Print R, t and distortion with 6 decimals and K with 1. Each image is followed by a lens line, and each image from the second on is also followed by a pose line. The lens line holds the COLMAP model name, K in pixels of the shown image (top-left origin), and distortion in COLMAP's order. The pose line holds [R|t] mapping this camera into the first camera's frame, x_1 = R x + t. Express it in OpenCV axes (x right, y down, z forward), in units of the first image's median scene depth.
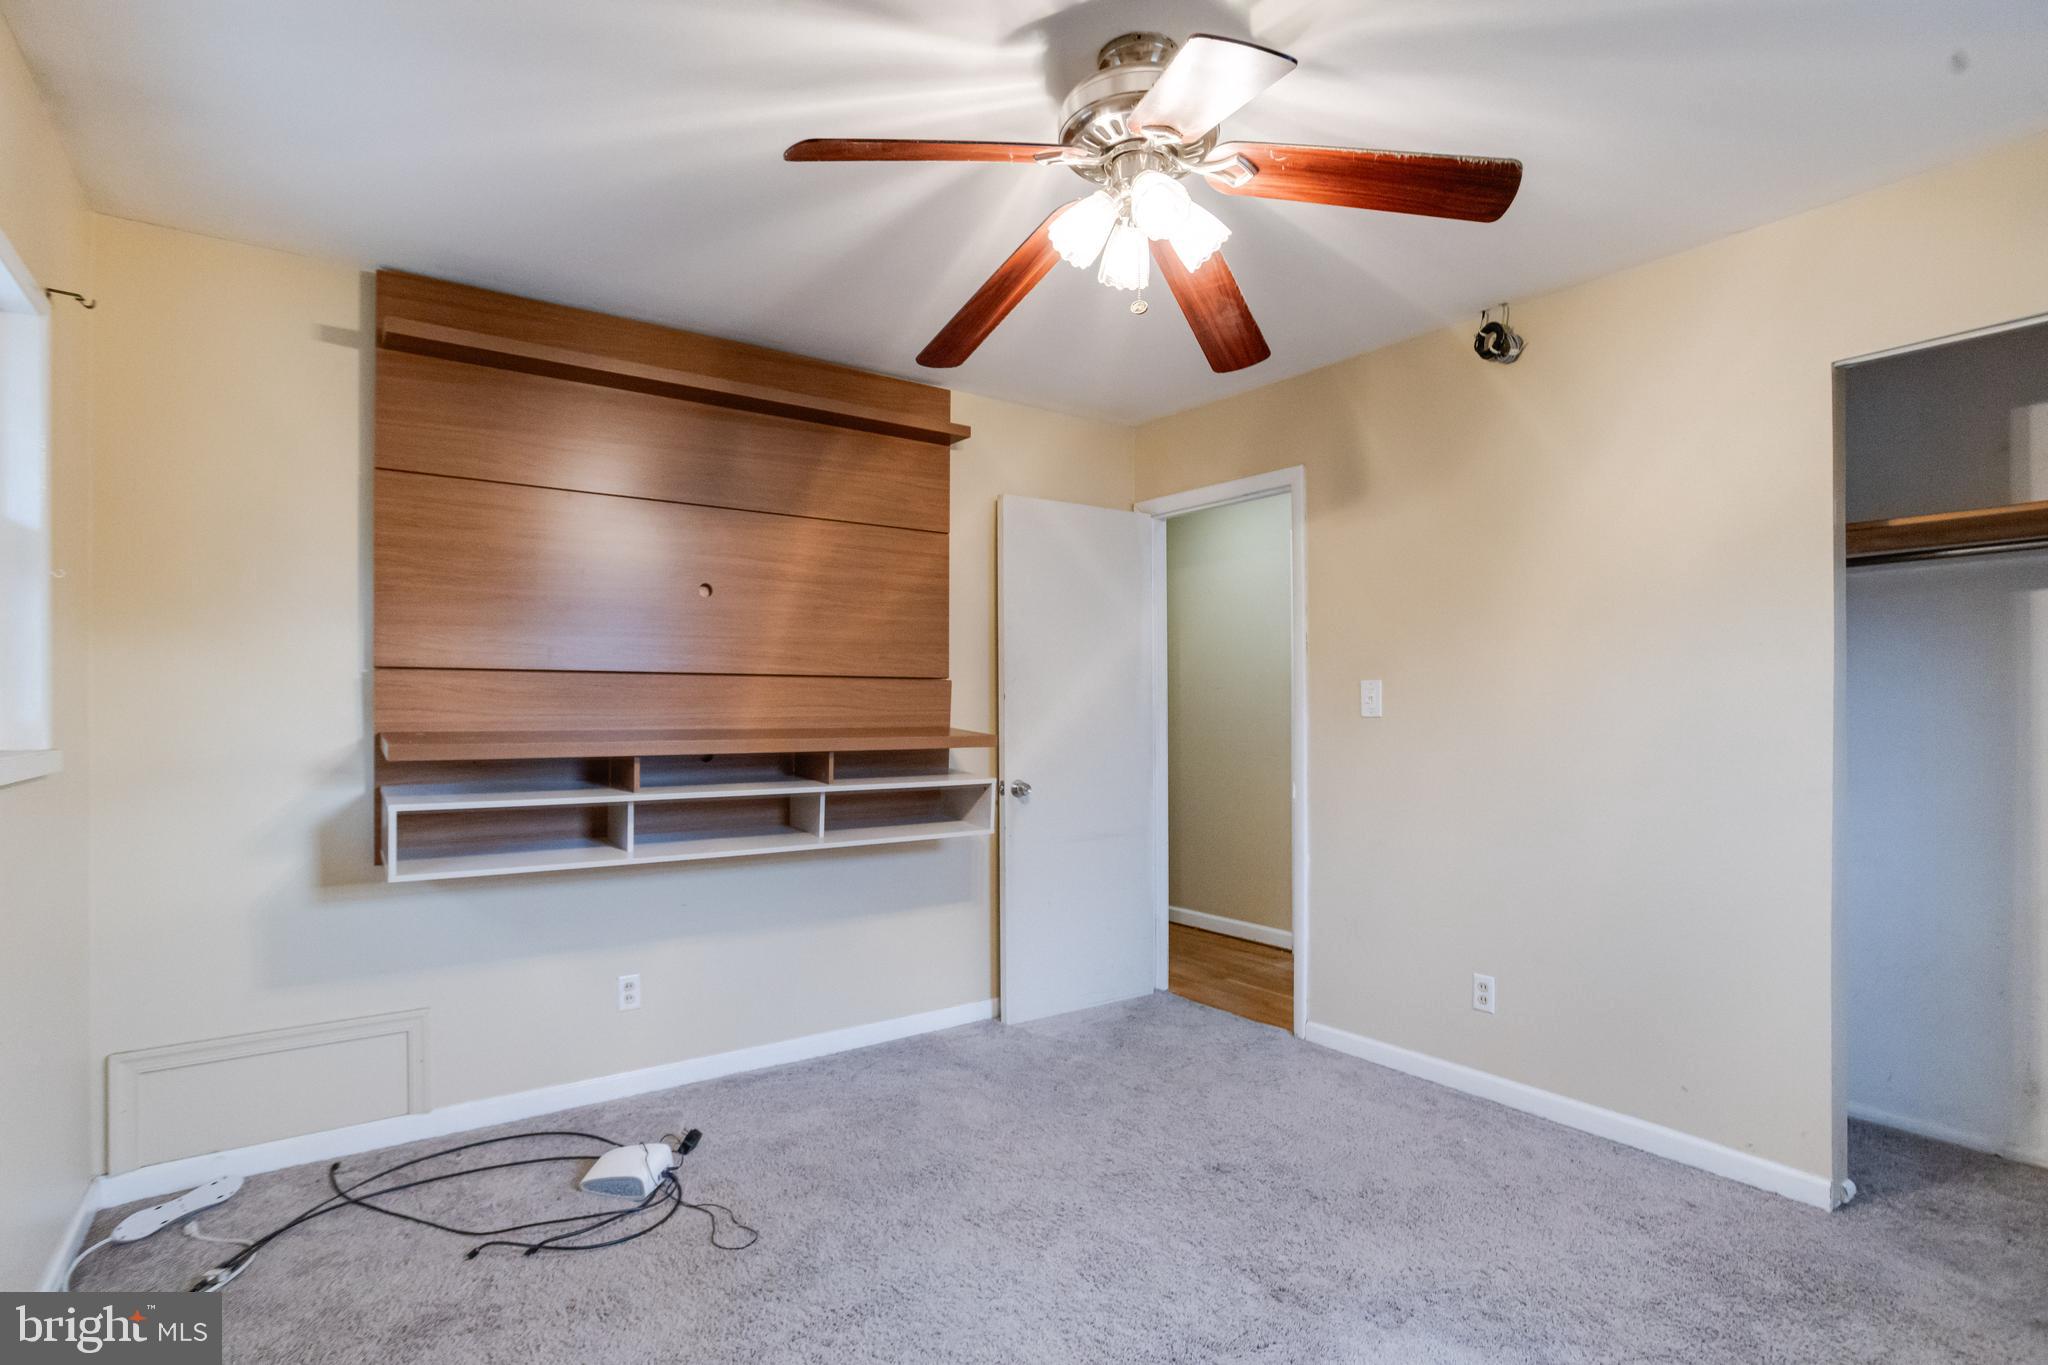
lens RADIAL K [[1026.3, 0, 1003.0], [0, 1026.3, 684.5], [0, 0, 1]] dist [-0.053867, 0.025151]
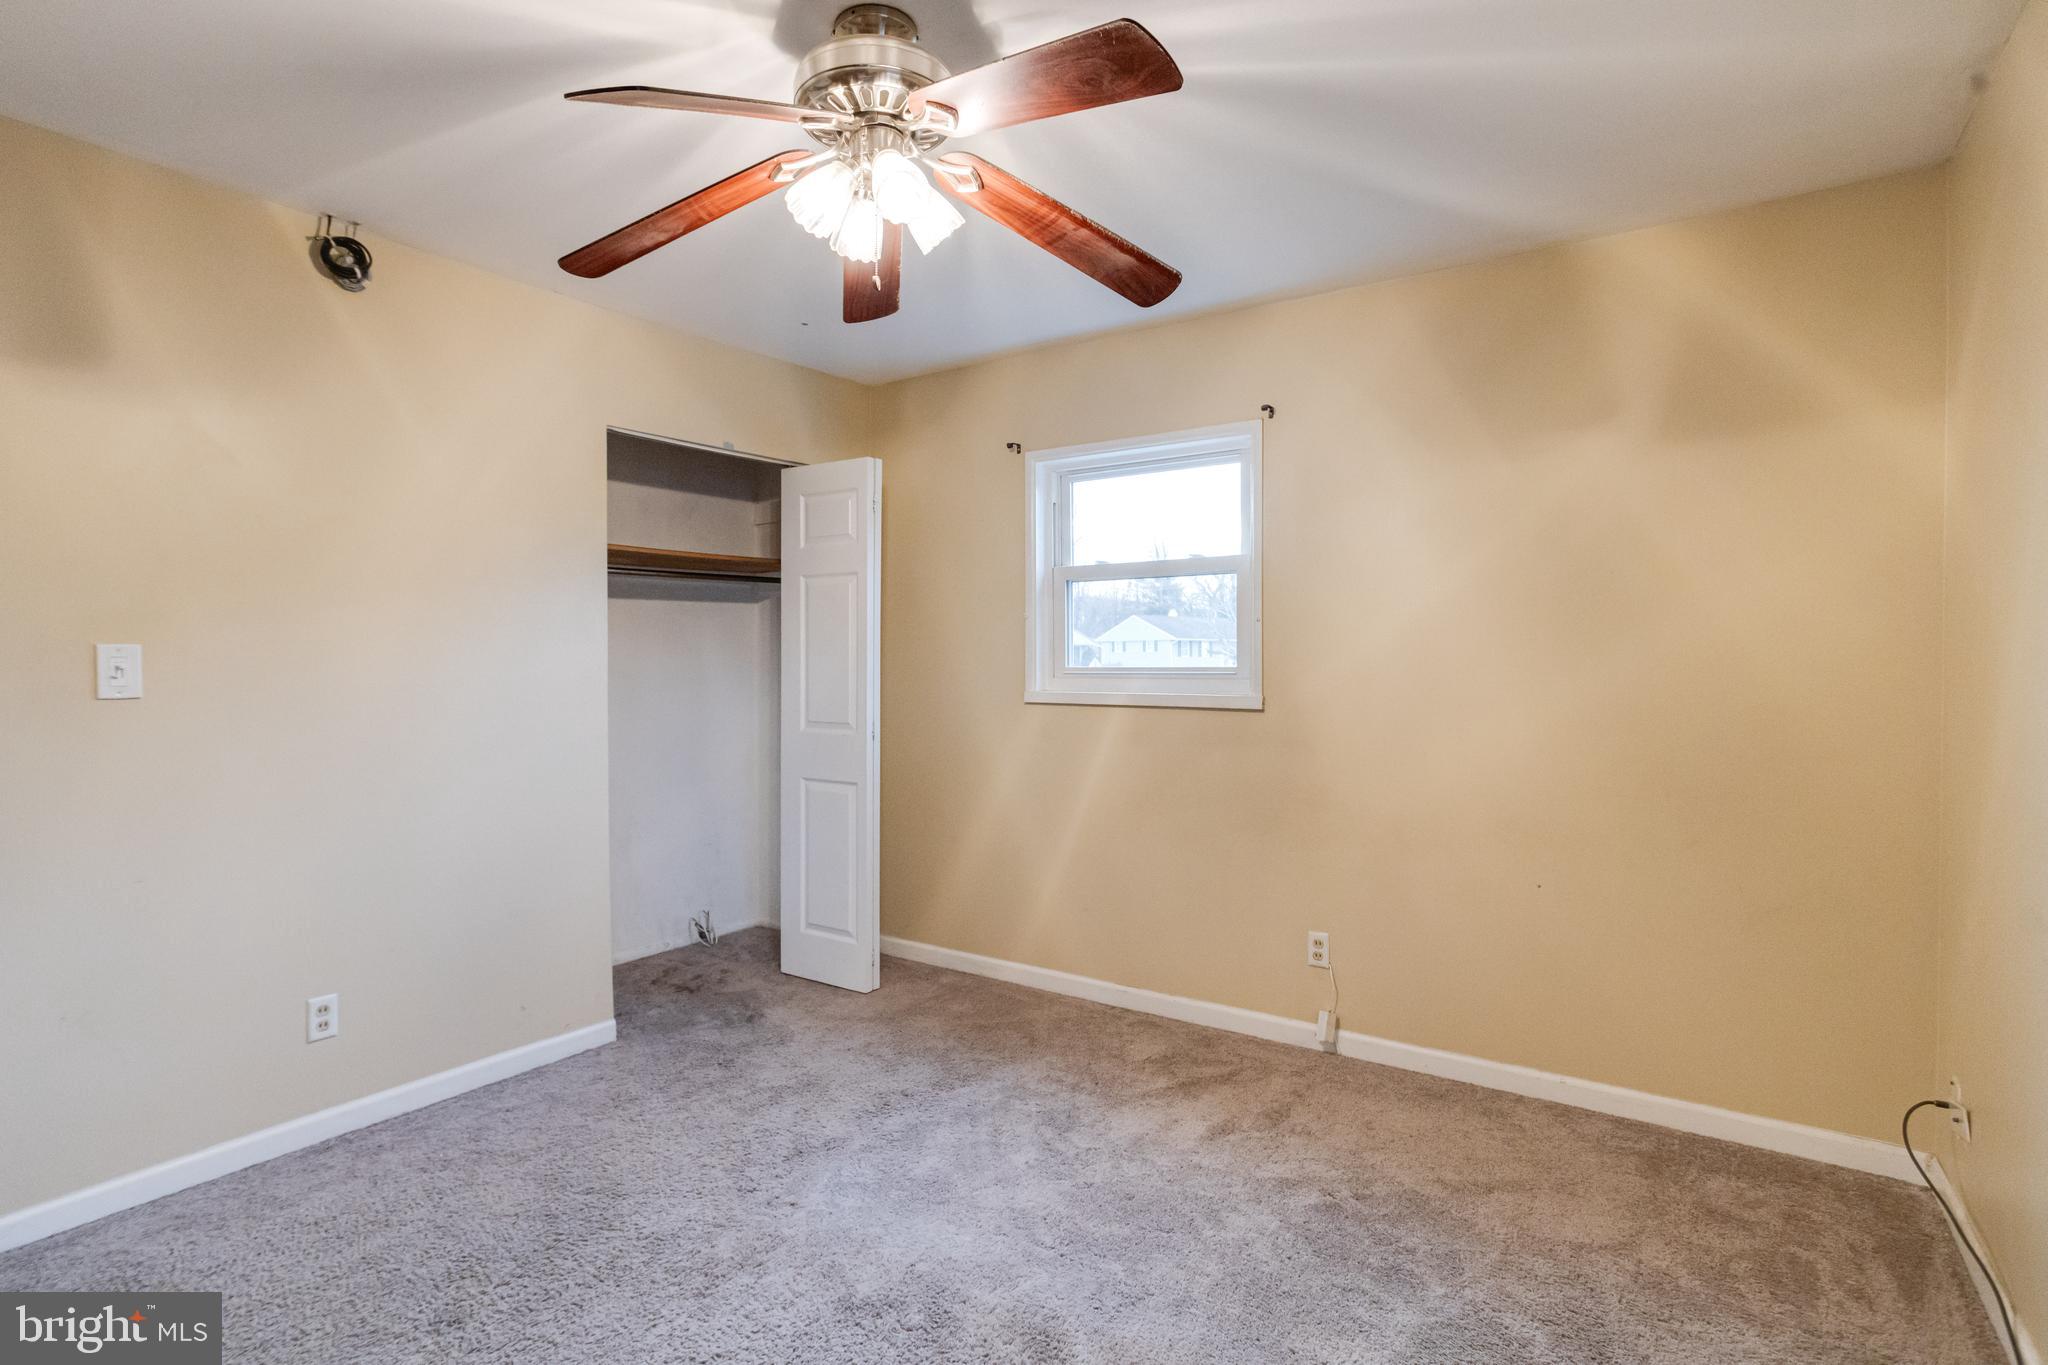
lens RADIAL K [[1004.9, 0, 1030.1], [0, 1004.9, 664.8], [0, 0, 1]] dist [-0.001836, 0.006288]
pose [[-0.369780, 0.000180, 0.929119, -0.613138], [-0.021682, 0.999726, -0.008823, 0.003242], [-0.928866, -0.023408, -0.369674, 0.883003]]
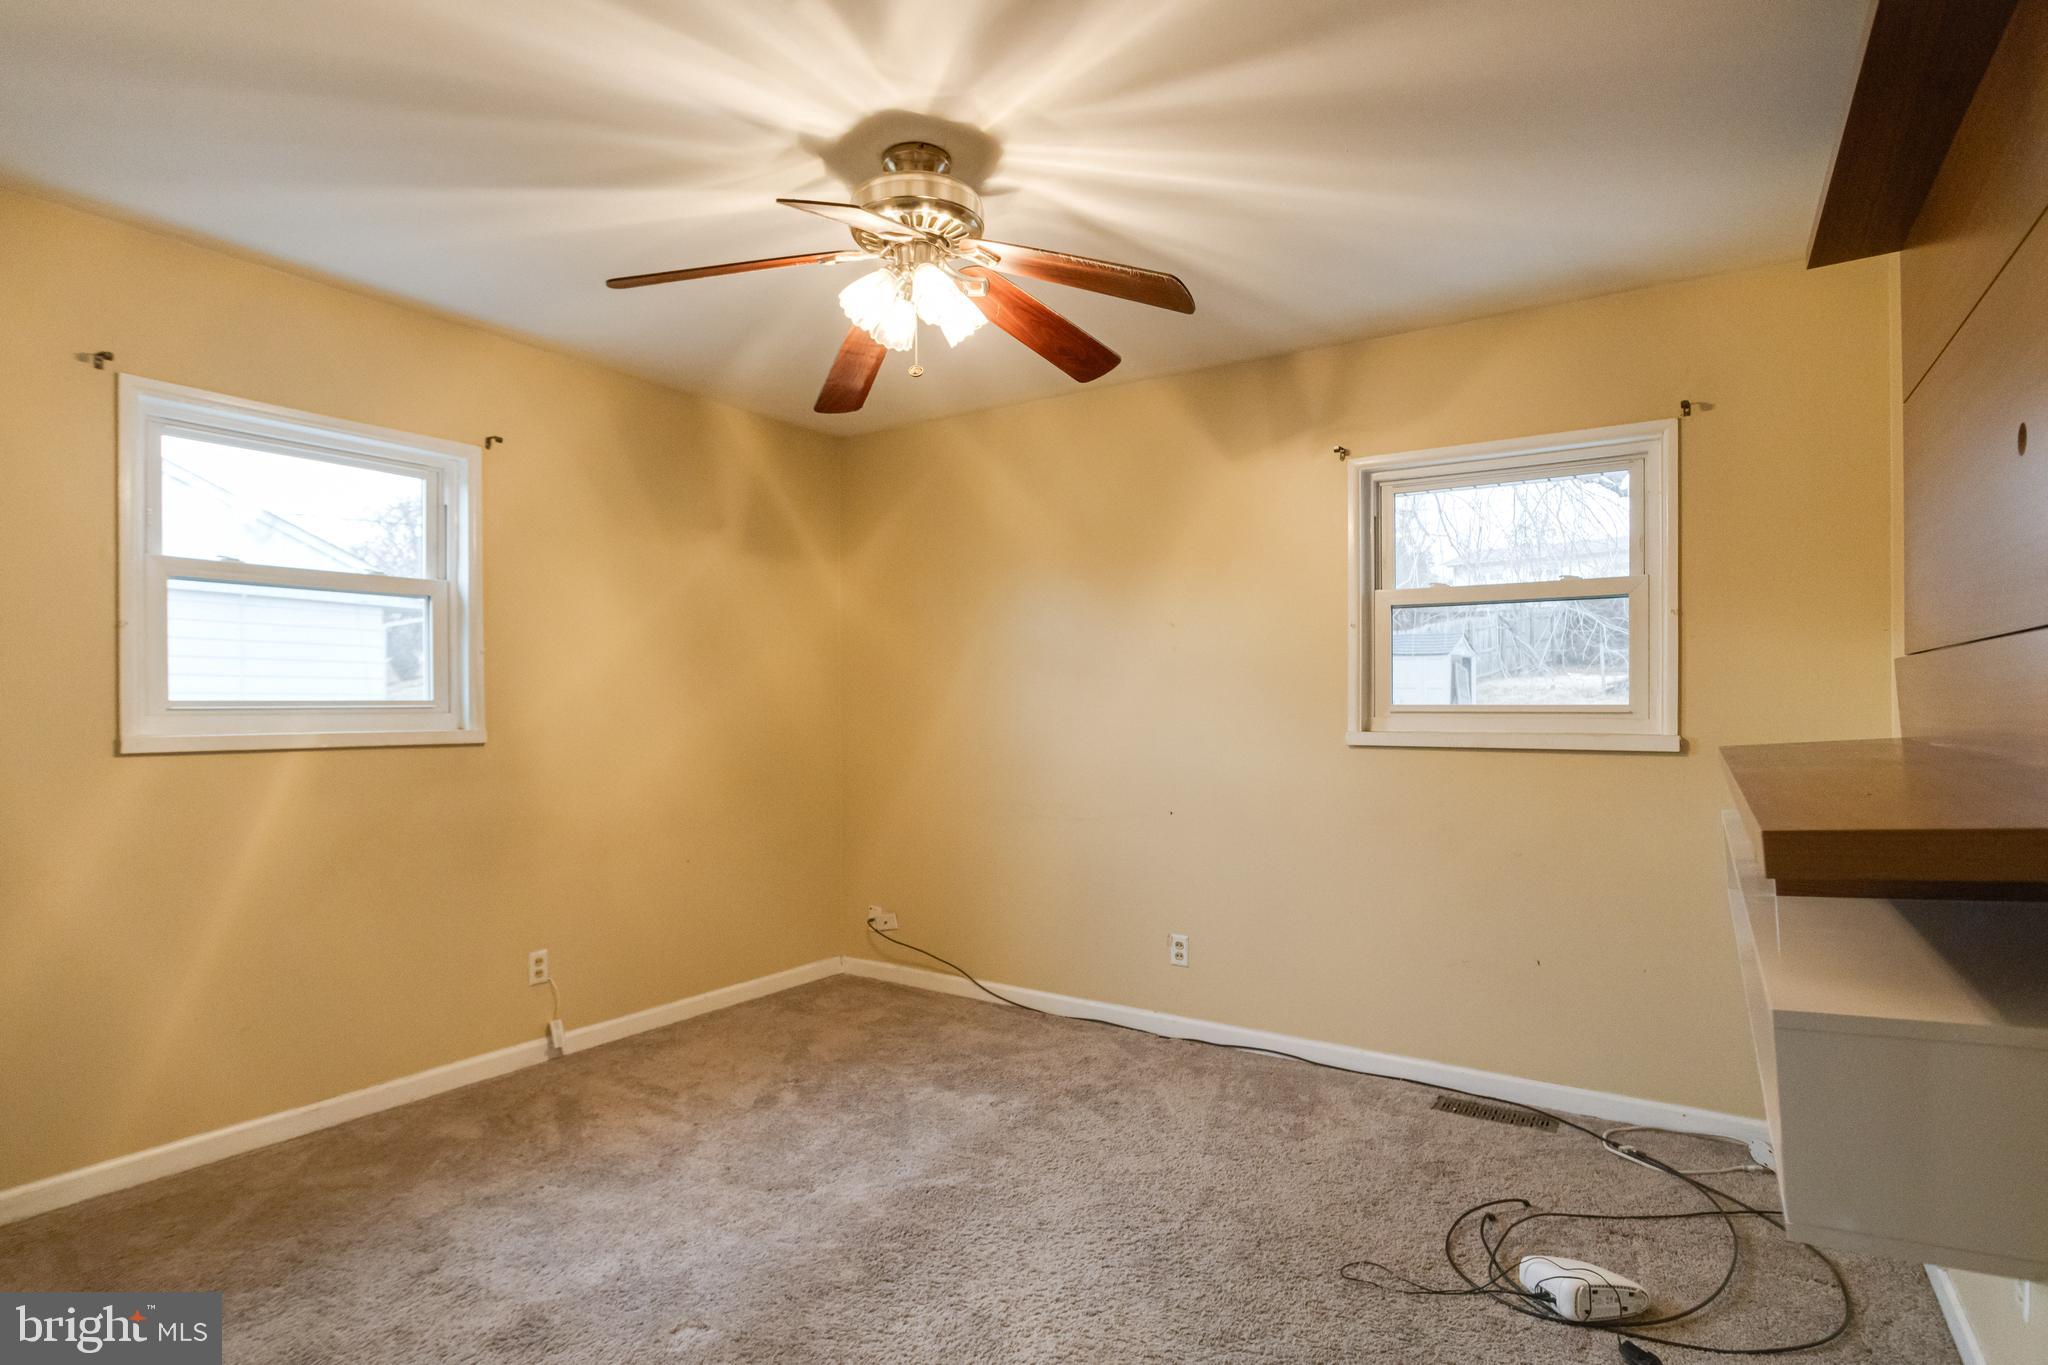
lens RADIAL K [[1026.3, 0, 1003.0], [0, 1026.3, 684.5], [0, 0, 1]] dist [-0.053867, 0.025151]
pose [[-0.934422, -0.001930, -0.356161, 0.339999], [0.012436, 0.999199, -0.038040, 0.026392], [0.355949, -0.039975, -0.933650, 1.563429]]
